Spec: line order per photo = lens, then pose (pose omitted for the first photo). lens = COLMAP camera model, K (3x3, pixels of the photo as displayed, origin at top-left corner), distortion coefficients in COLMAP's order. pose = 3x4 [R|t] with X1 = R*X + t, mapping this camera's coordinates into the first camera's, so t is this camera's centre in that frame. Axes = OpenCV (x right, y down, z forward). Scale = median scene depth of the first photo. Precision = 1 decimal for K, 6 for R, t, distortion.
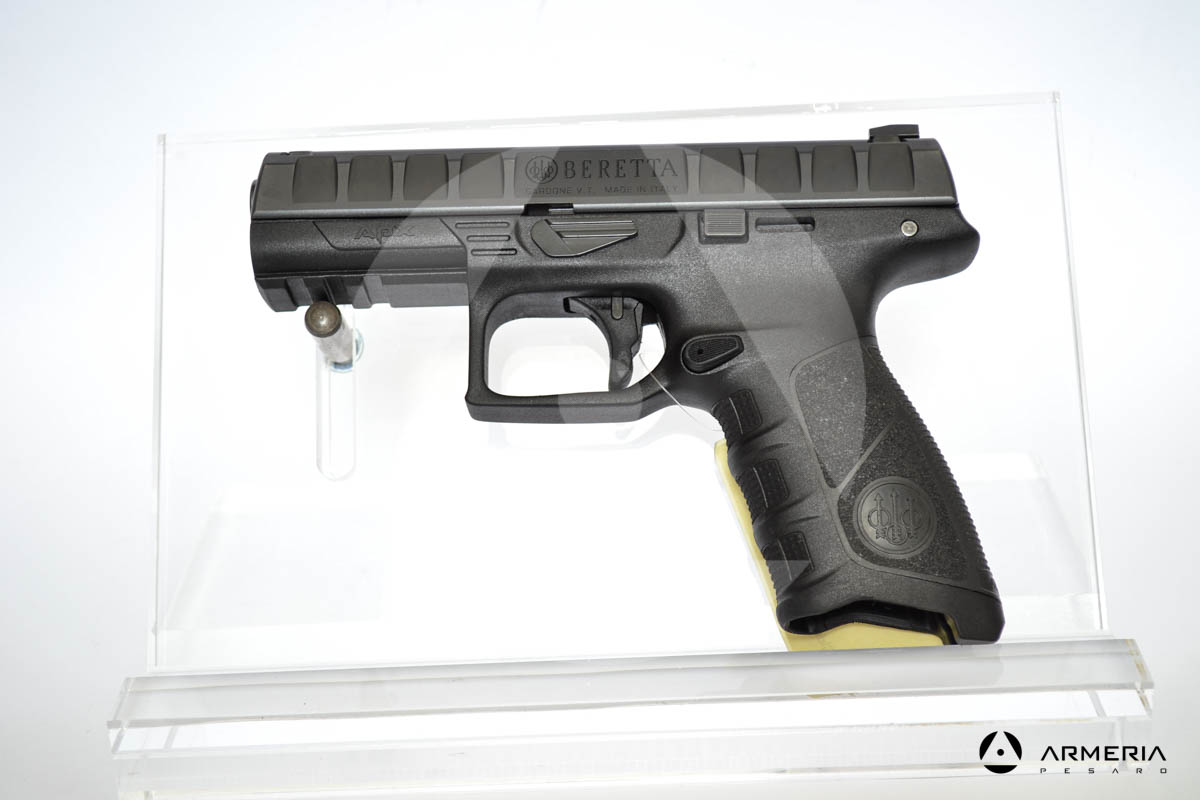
lens RADIAL K [[2107.1, 0, 600.0], [0, 2107.1, 400.0], [0, 0, 1]] dist [-0.022194, 0.038195]
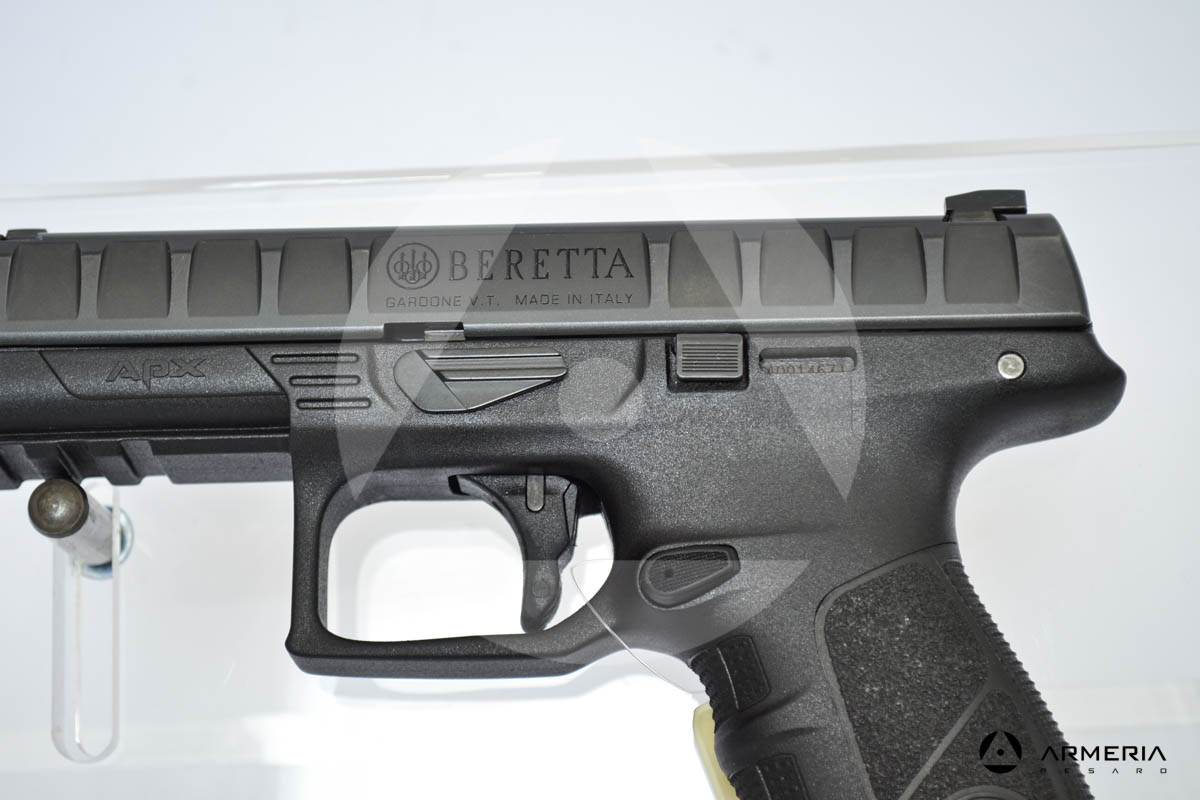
lens RADIAL K [[2817.8, 0, 600.0], [0, 2817.8, 400.0], [0, 0, 1]] dist [0.047087, -0.365275]
pose [[0.999975, -0.001241, 0.006973, 0.021354], [0.001230, 0.999998, 0.001620, -0.072157], [-0.006975, -0.001611, 0.999974, 0.178286]]
